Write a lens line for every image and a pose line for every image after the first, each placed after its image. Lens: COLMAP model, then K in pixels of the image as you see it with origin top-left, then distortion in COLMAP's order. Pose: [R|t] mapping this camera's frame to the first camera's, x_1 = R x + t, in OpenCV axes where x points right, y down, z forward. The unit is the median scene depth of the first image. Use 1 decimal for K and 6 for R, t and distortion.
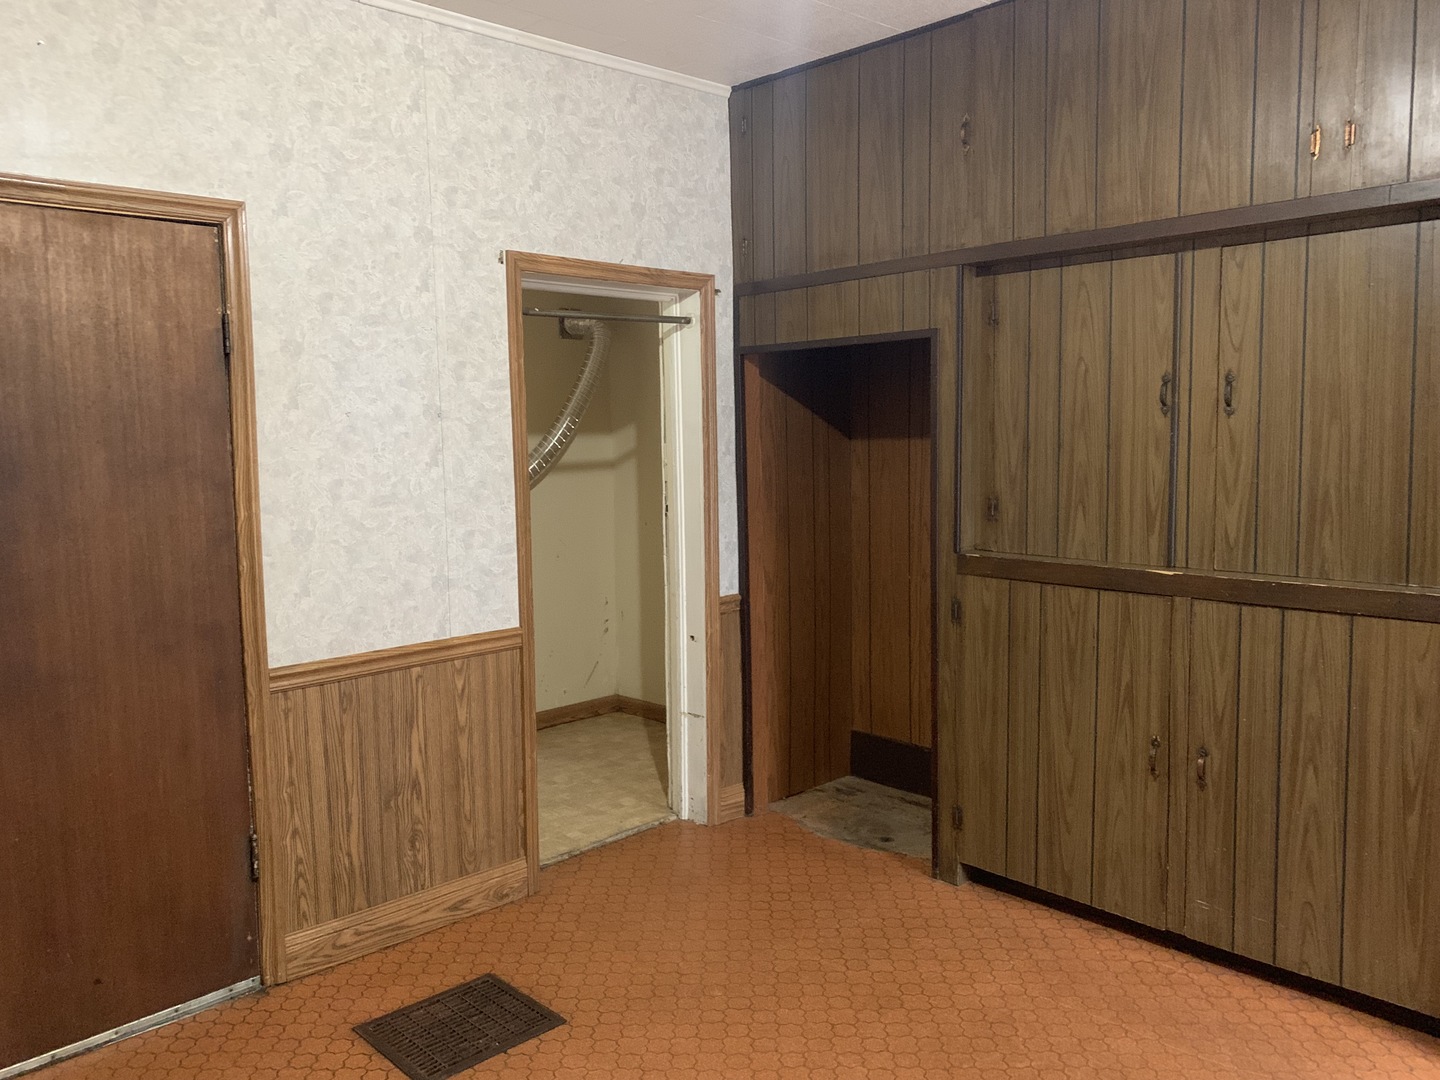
lens RADIAL K [[1106.7, 0, 714.0], [0, 1106.7, 527.1], [0, 0, 1]] dist [0.074719, -0.102618]
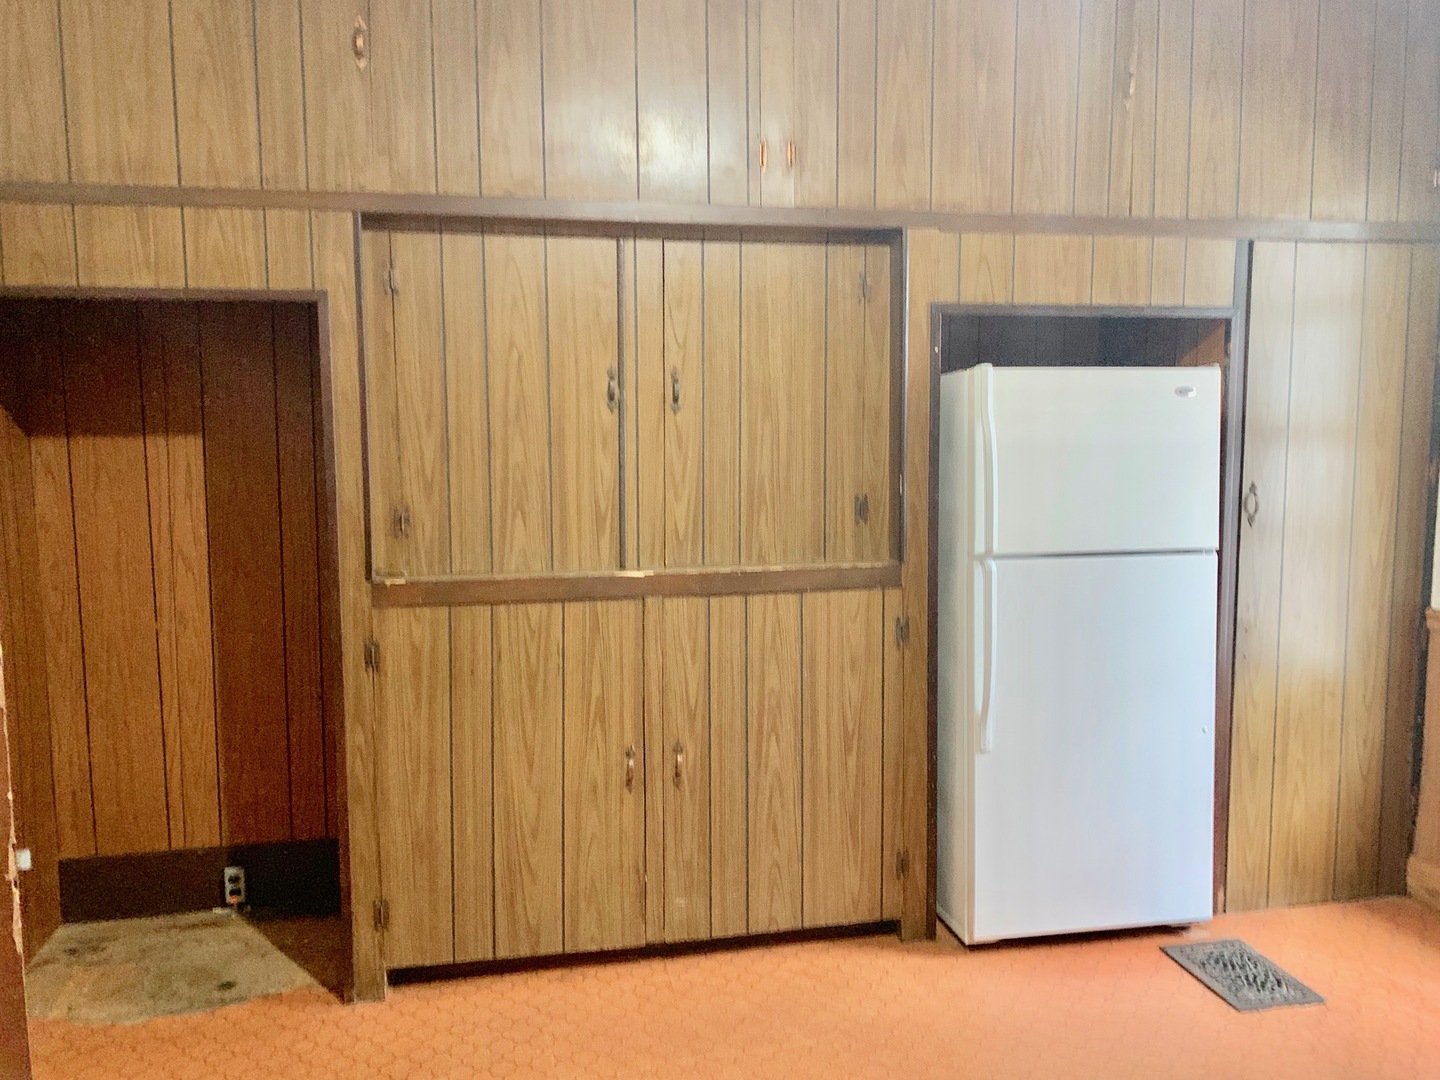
lens RADIAL K [[1106.7, 0, 714.0], [0, 1106.7, 527.1], [0, 0, 1]] dist [0.074719, -0.102618]
pose [[0.535023, -0.073461, 0.841638, -0.344692], [0.075458, 0.996386, 0.039000, -0.030485], [-0.841461, 0.042642, 0.538632, 0.412454]]
